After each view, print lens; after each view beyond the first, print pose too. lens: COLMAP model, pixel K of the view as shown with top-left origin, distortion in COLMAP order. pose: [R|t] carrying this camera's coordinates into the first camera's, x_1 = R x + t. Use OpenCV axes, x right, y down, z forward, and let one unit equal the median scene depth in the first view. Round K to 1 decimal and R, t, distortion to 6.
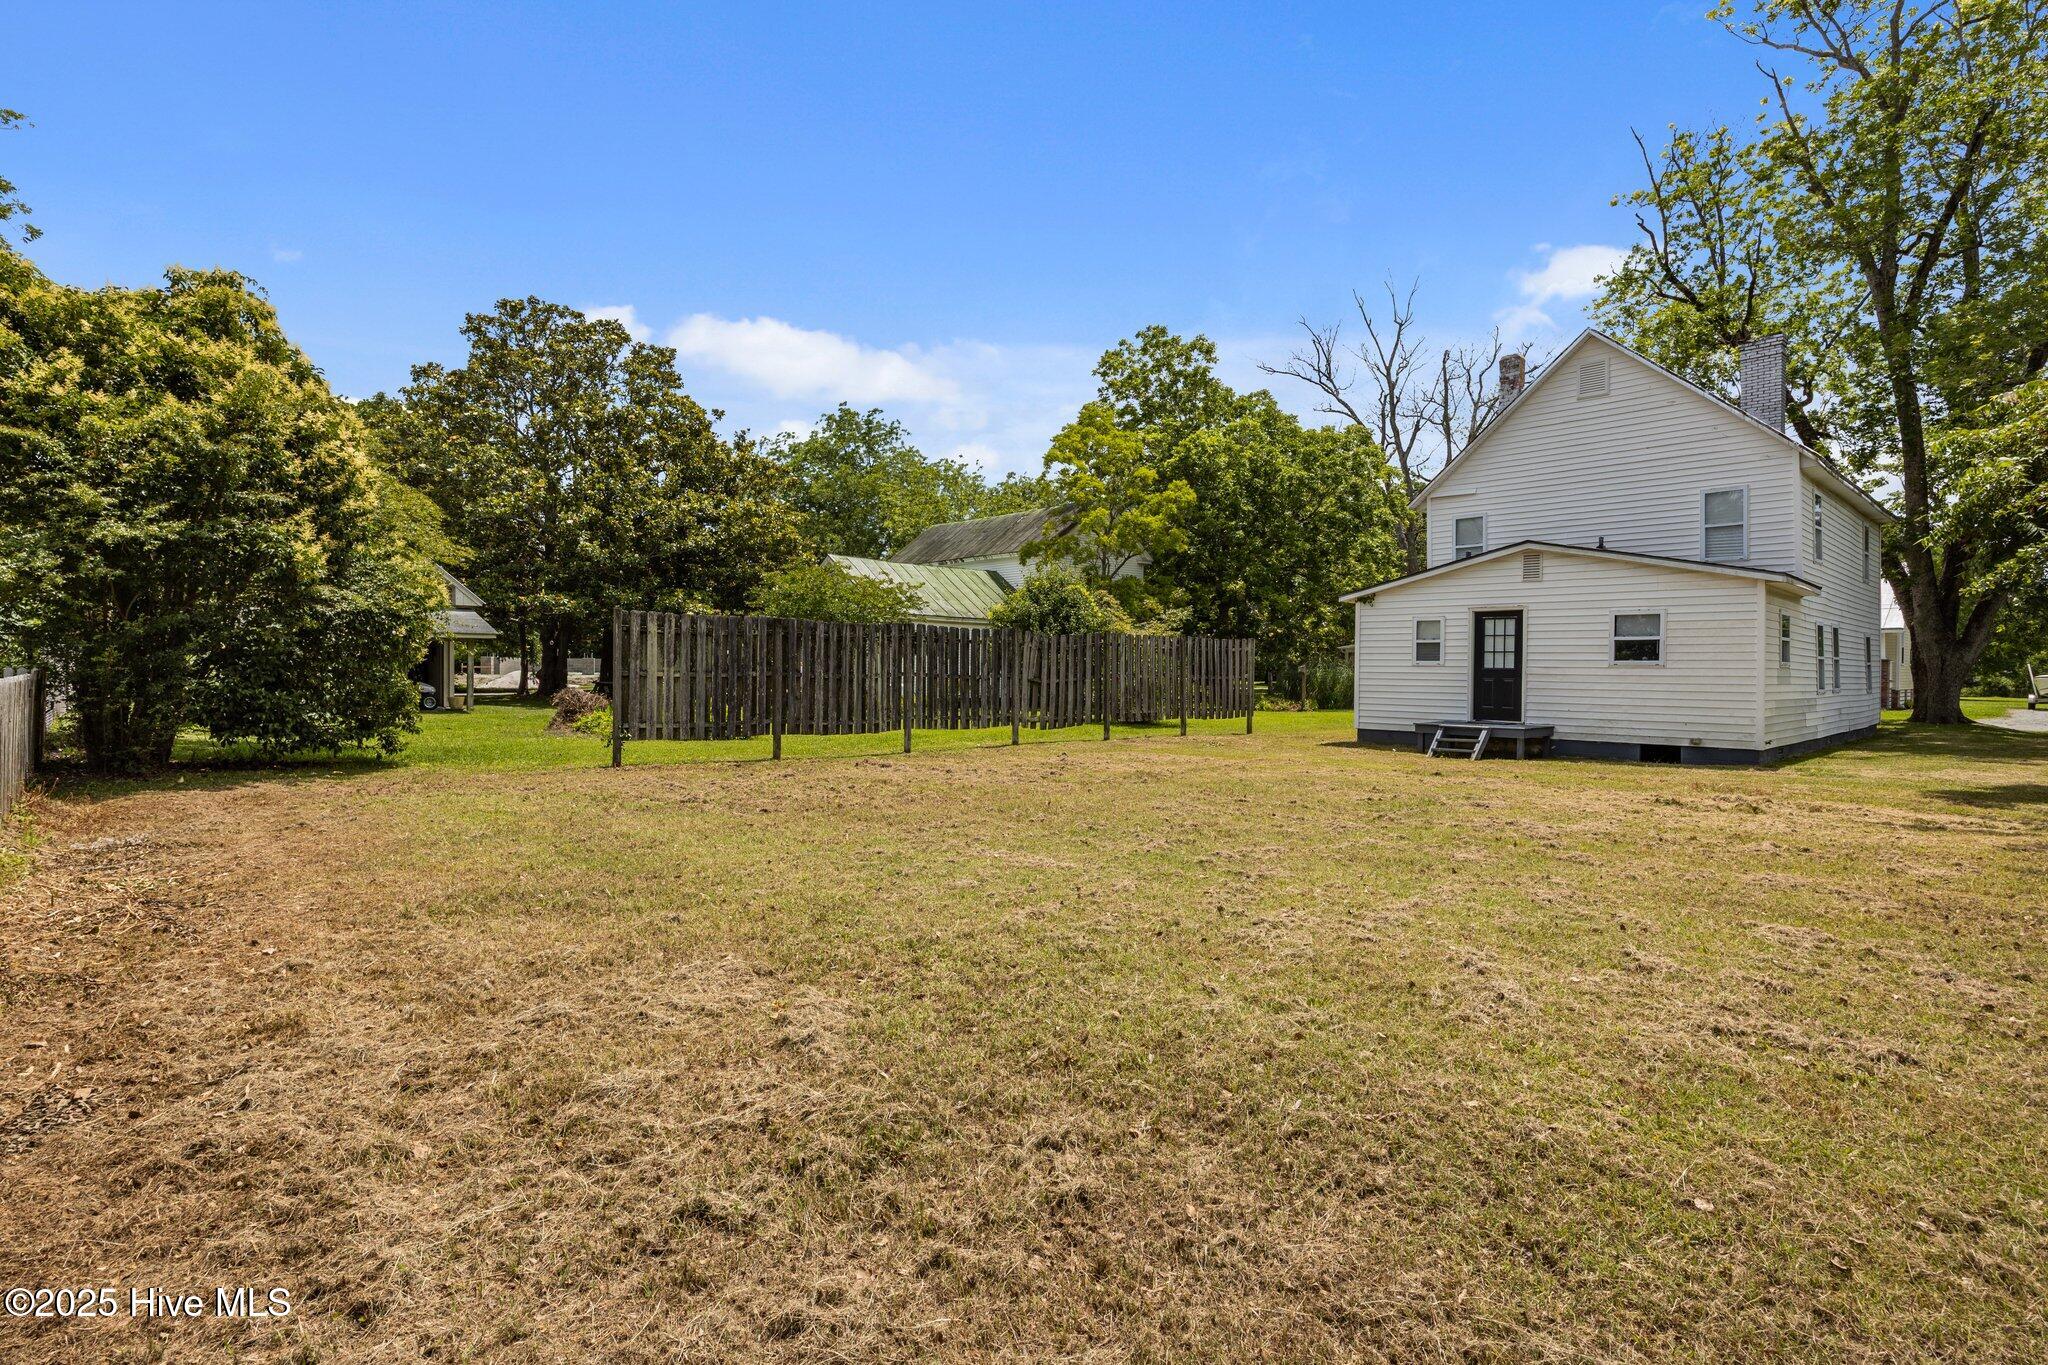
lens RADIAL K [[1038.4, 0, 1028.2], [0, 1038.4, 674.1], [0, 0, 1]] dist [-0.002631, -0.000167]
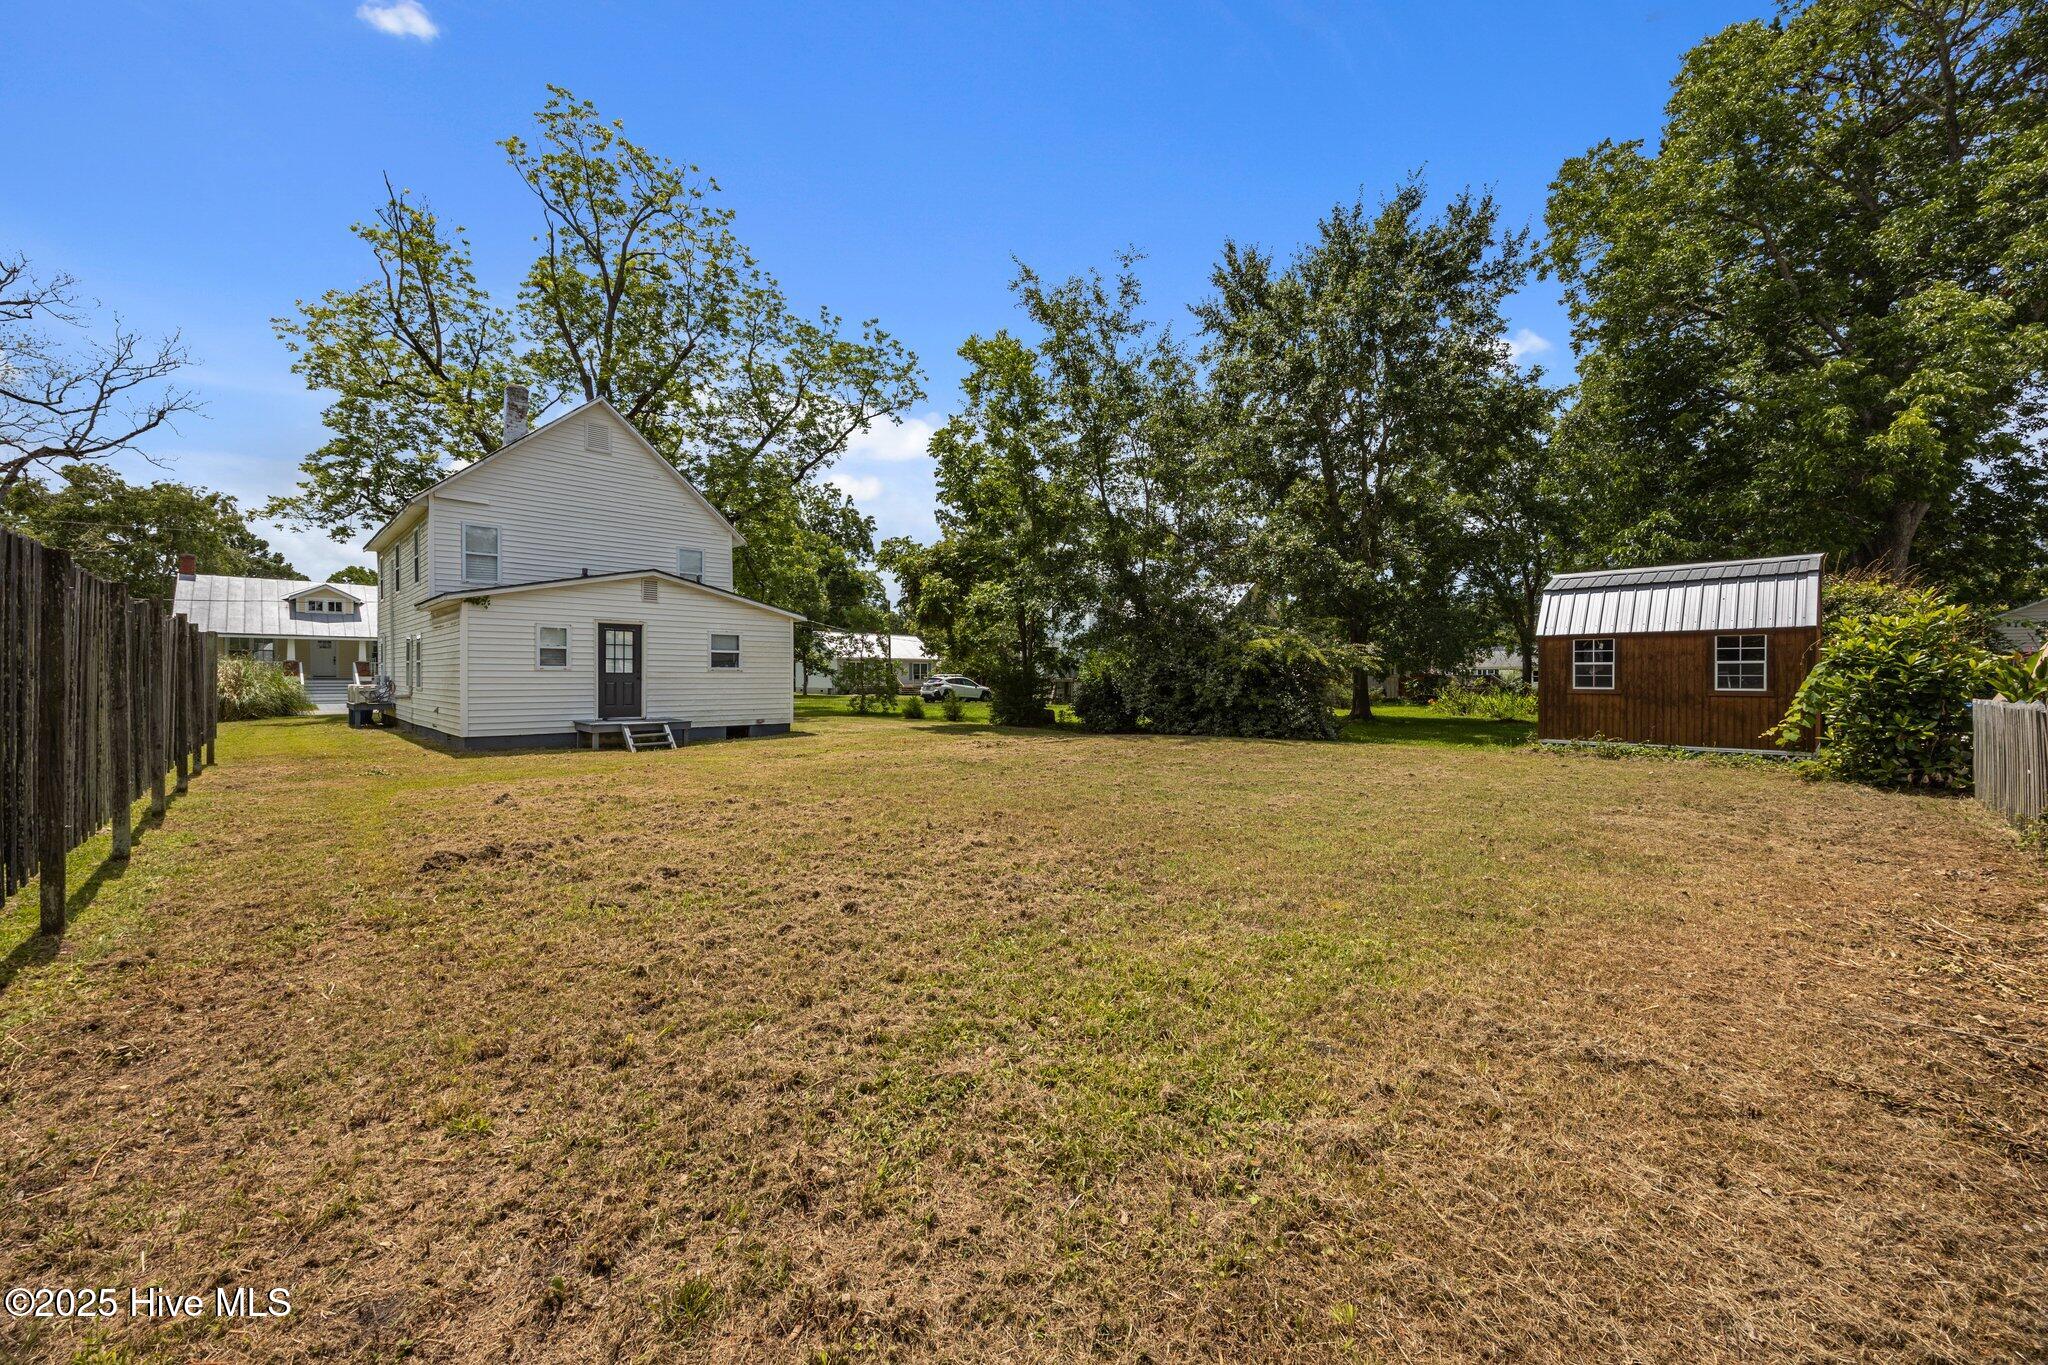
lens RADIAL K [[791.5, 0, 1029.0], [0, 791.5, 677.8], [0, 0, 1]] dist [-0.000351, 0.000052]
pose [[-0.083062, -0.009240, 0.996502, -0.473933], [0.001164, 0.999955, 0.009369, -0.007931], [-0.996544, 0.001938, -0.083047, 0.615282]]
